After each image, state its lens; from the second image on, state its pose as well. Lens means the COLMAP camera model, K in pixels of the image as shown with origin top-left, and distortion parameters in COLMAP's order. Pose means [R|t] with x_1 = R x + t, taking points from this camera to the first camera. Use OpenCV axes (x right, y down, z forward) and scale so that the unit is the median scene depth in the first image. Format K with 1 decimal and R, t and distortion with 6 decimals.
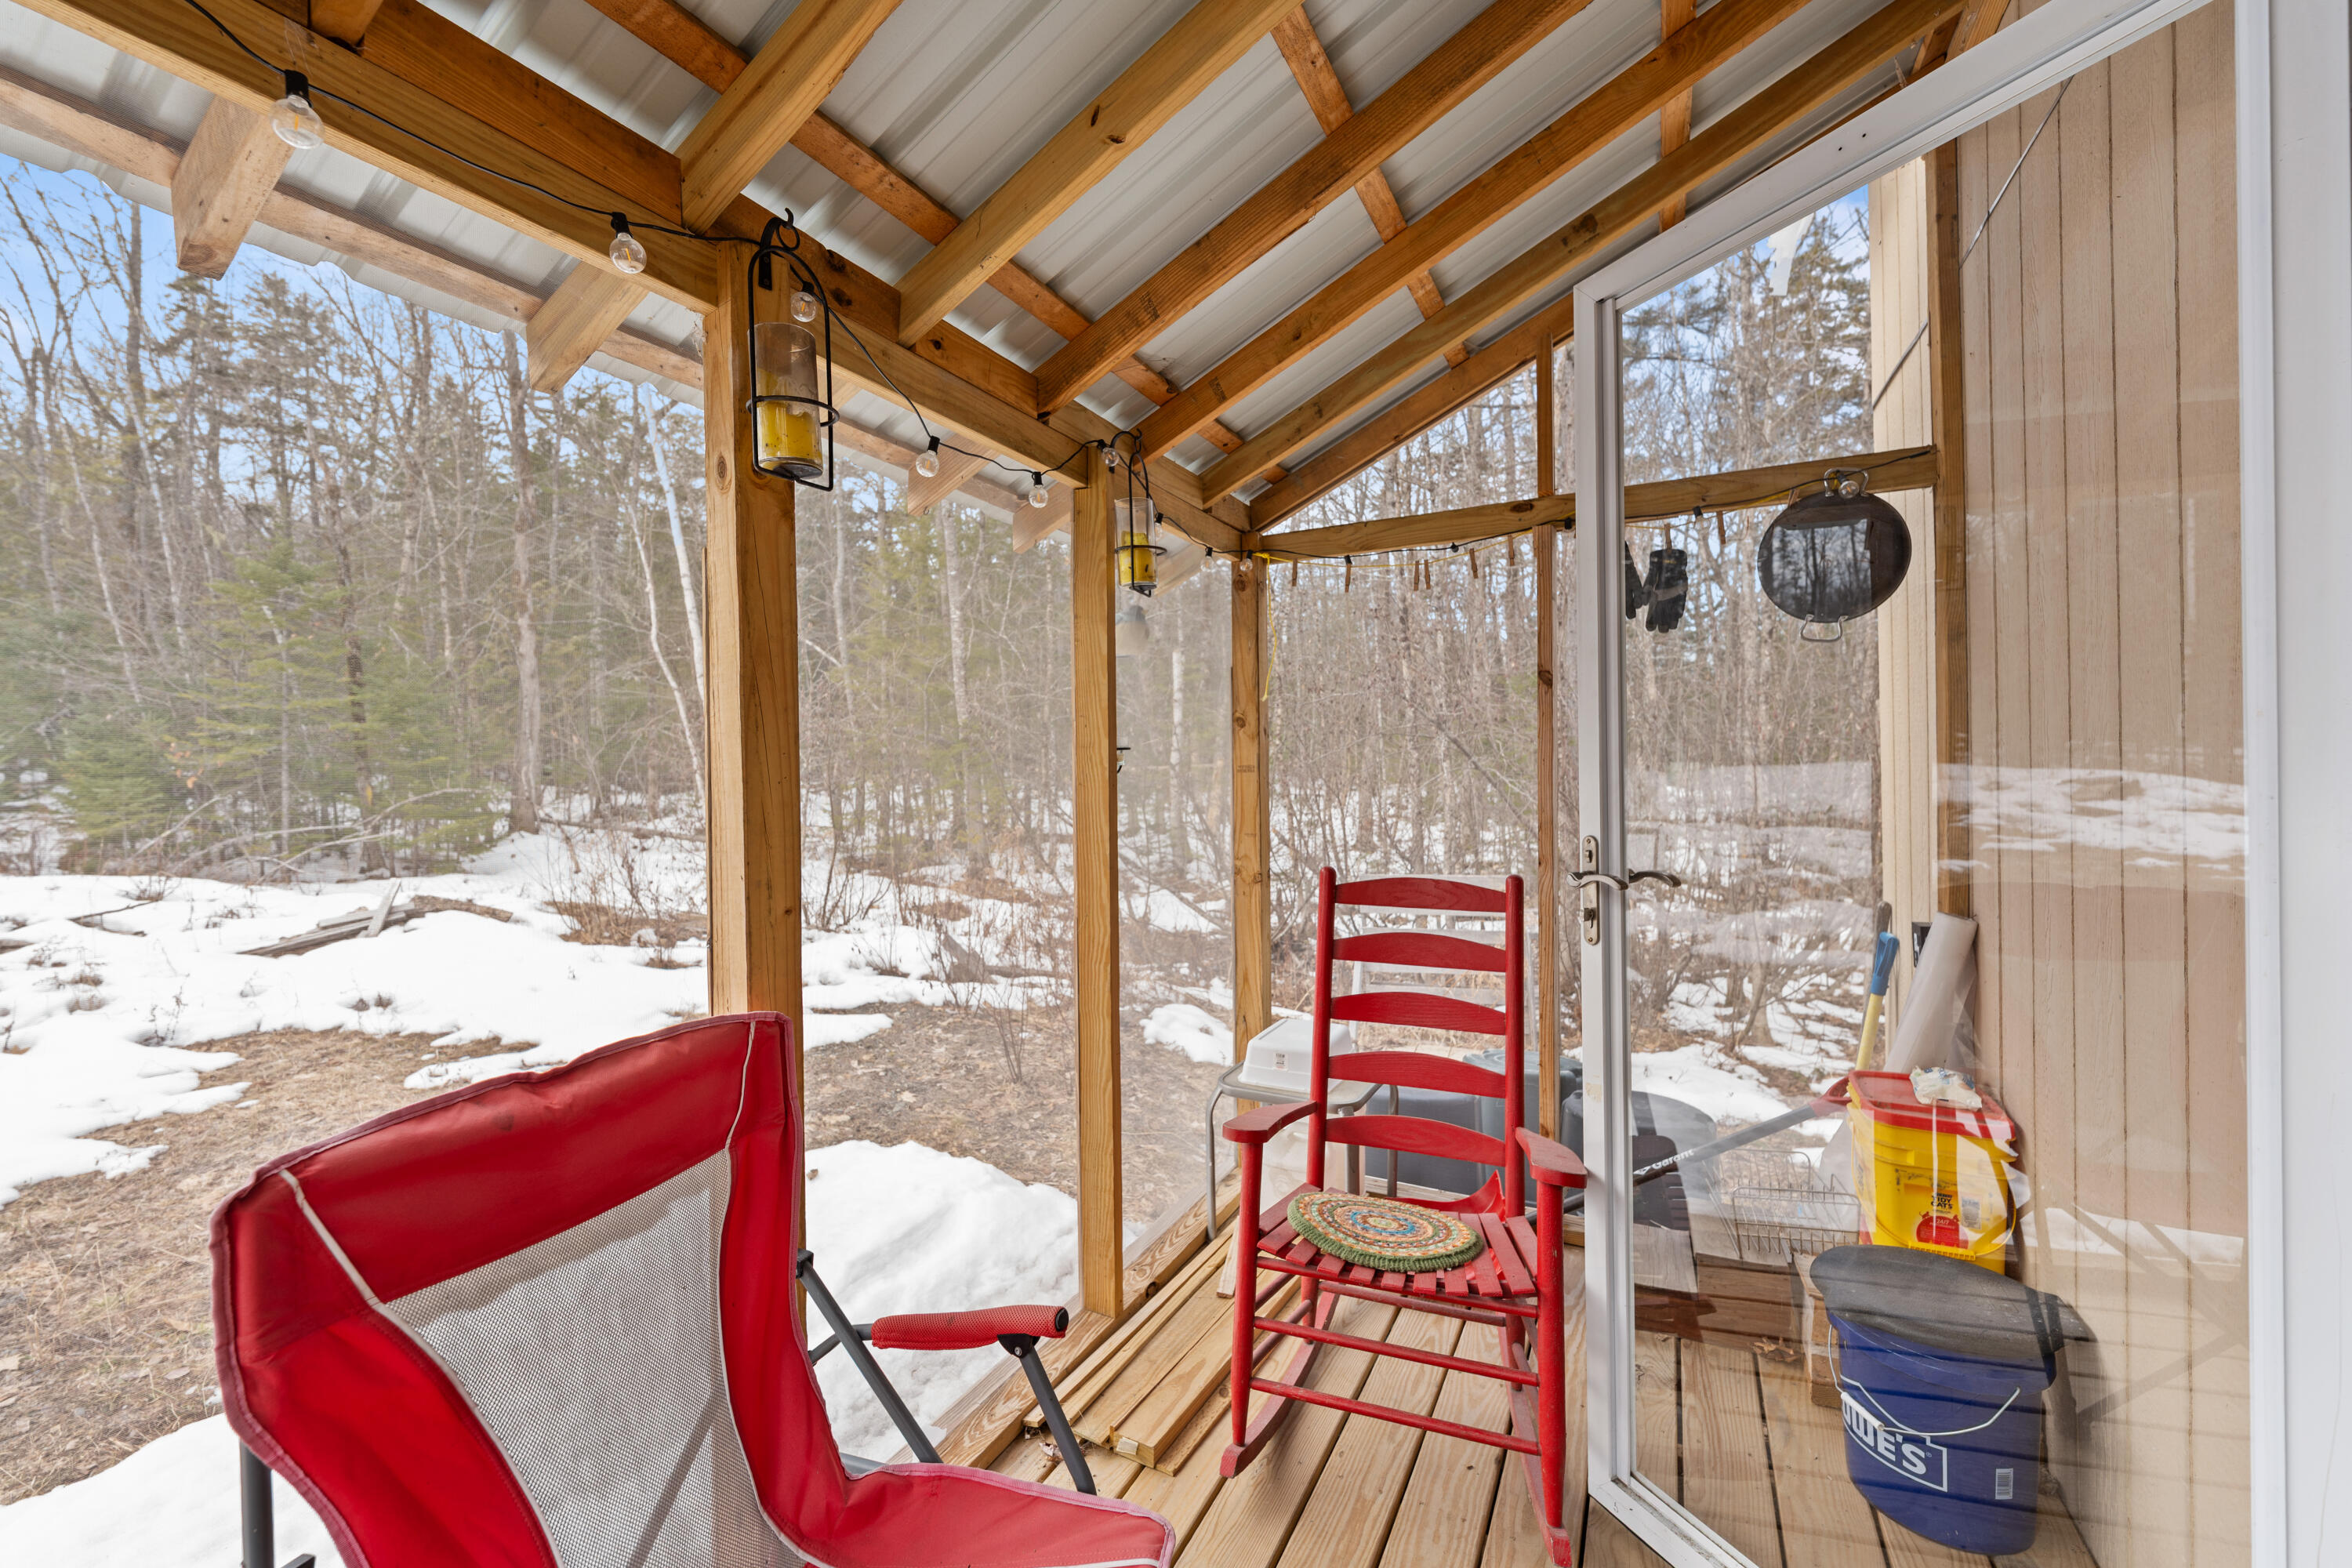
lens RADIAL K [[938.5, 0, 1171.3], [0, 938.5, 766.5], [0, 0, 1]] dist [0.000559, 0.000030]
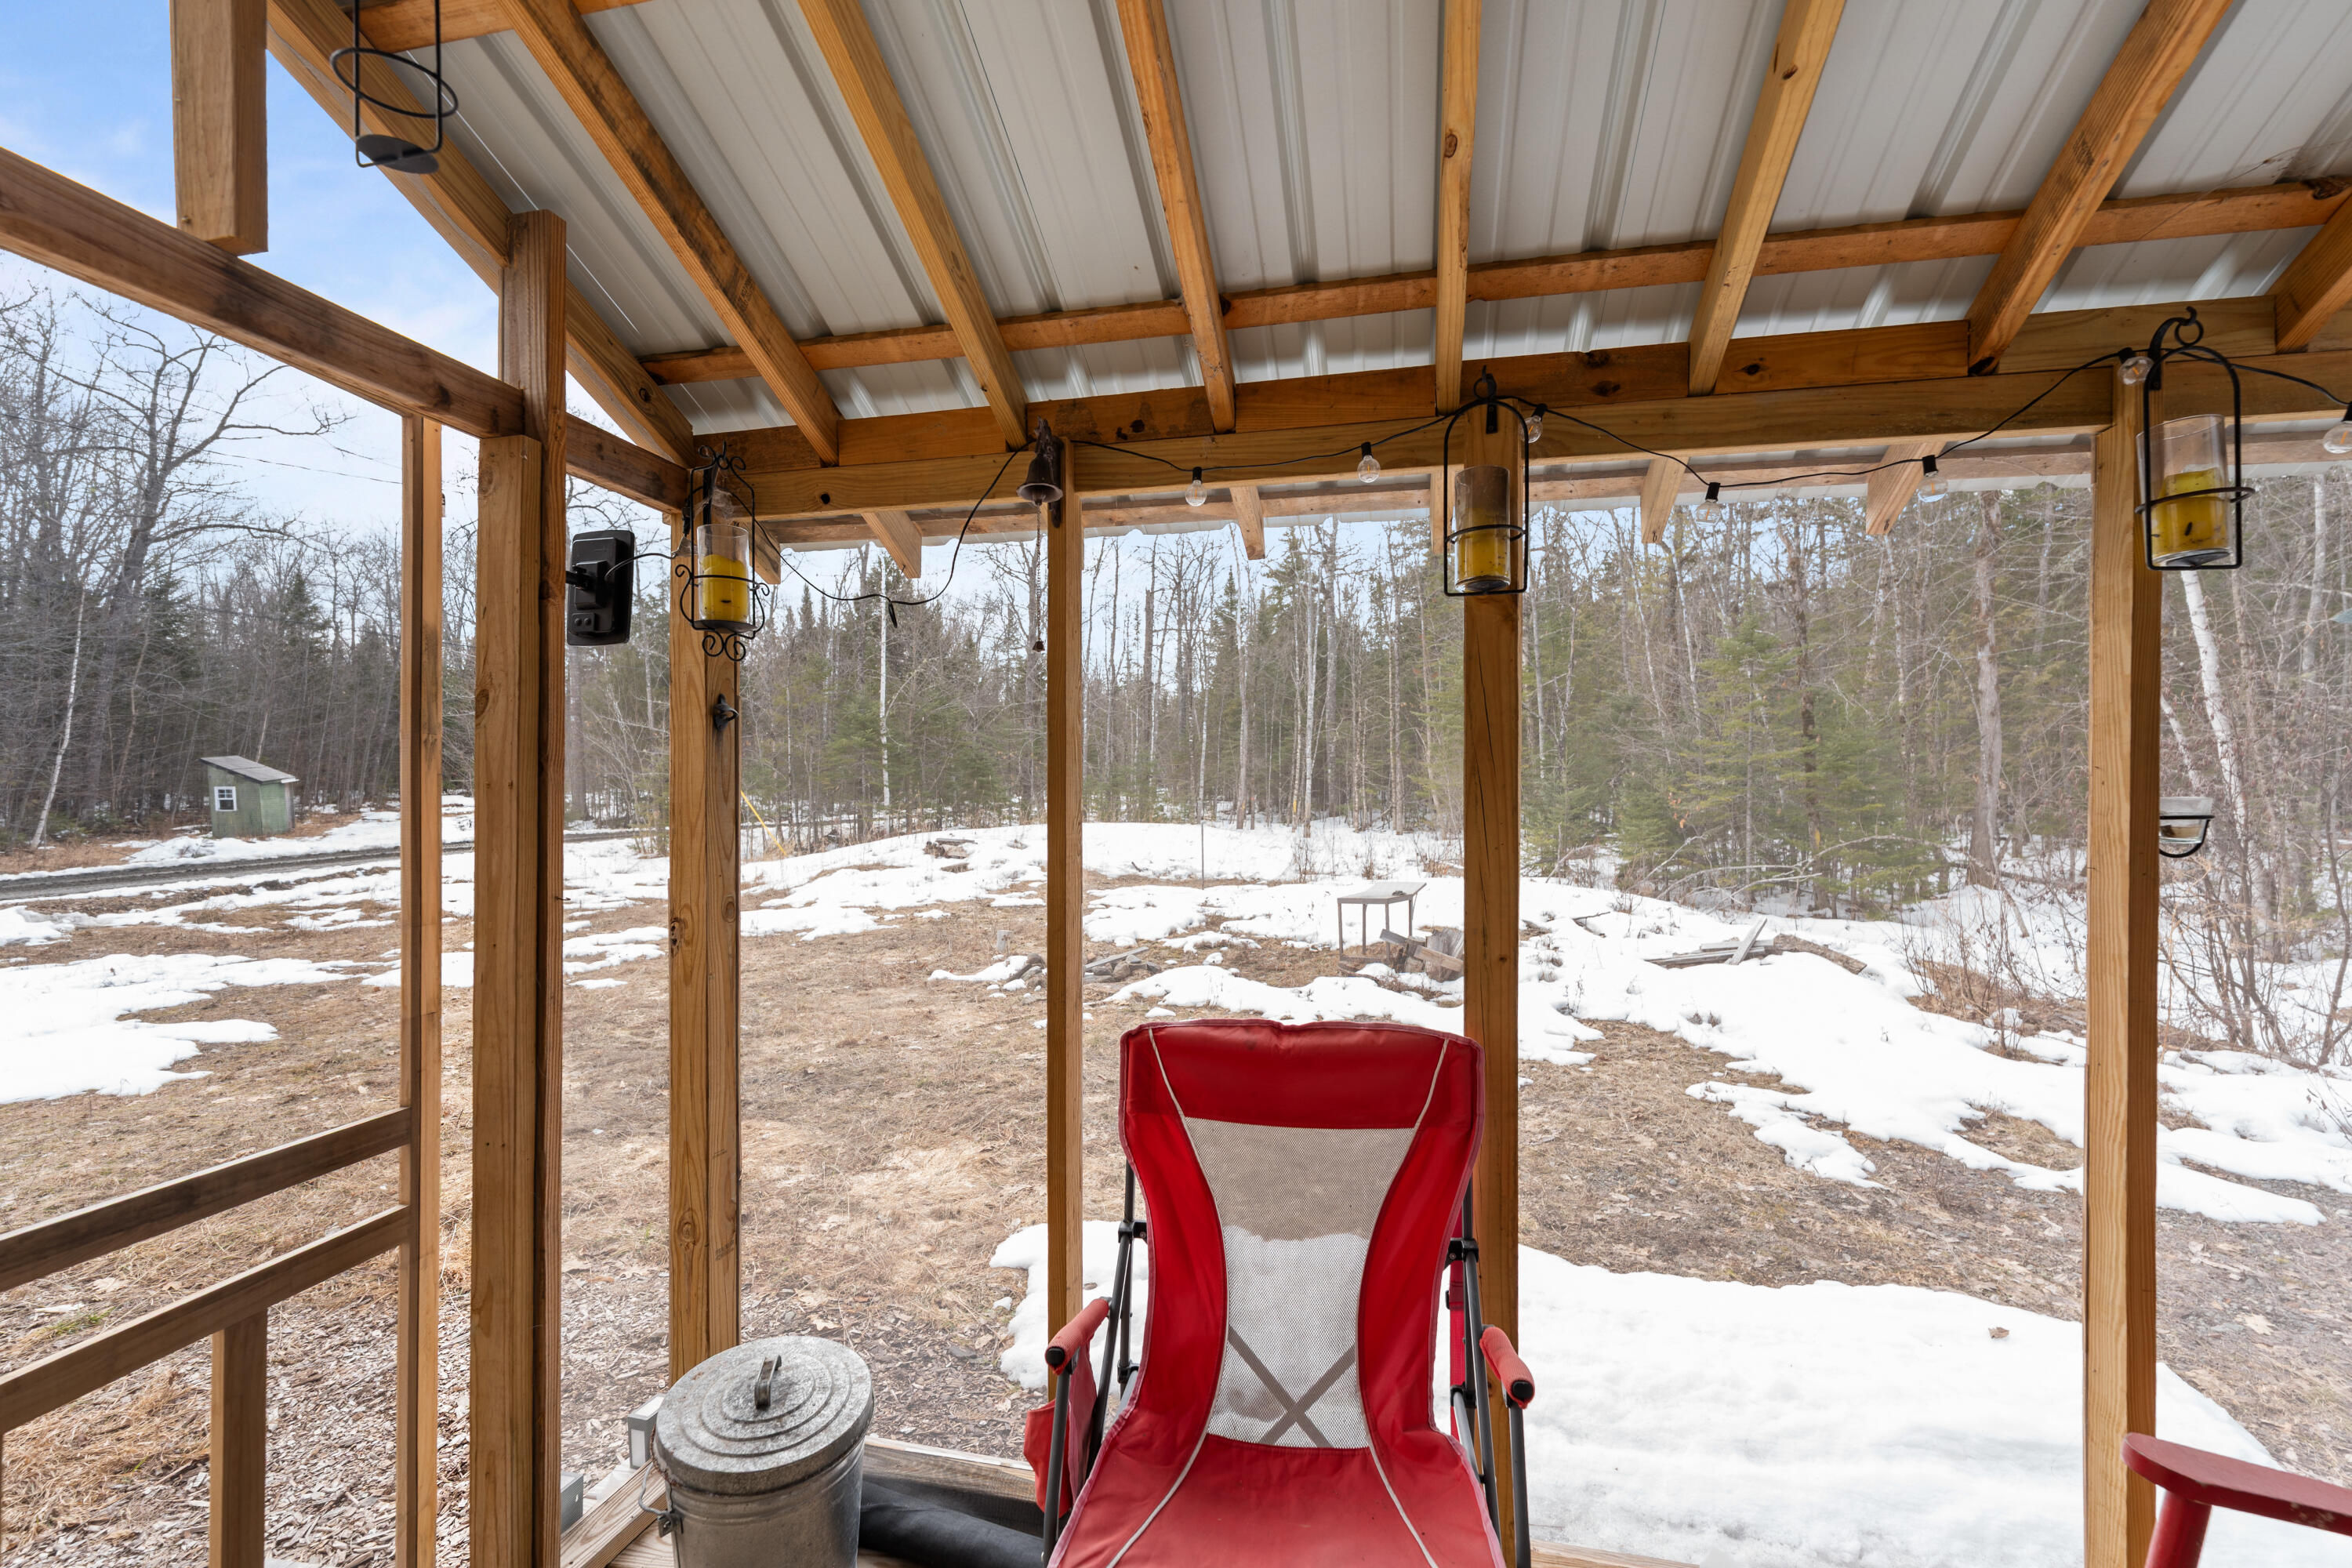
lens RADIAL K [[990.4, 0, 1213.1], [0, 990.4, 808.4], [0, 0, 1]] dist [0.000817, -0.000052]
pose [[0.281110, 0.008000, -0.959642, 0.119312], [-0.011615, 0.999920, 0.004933, -0.006133], [0.959605, 0.009759, 0.281180, 0.054721]]
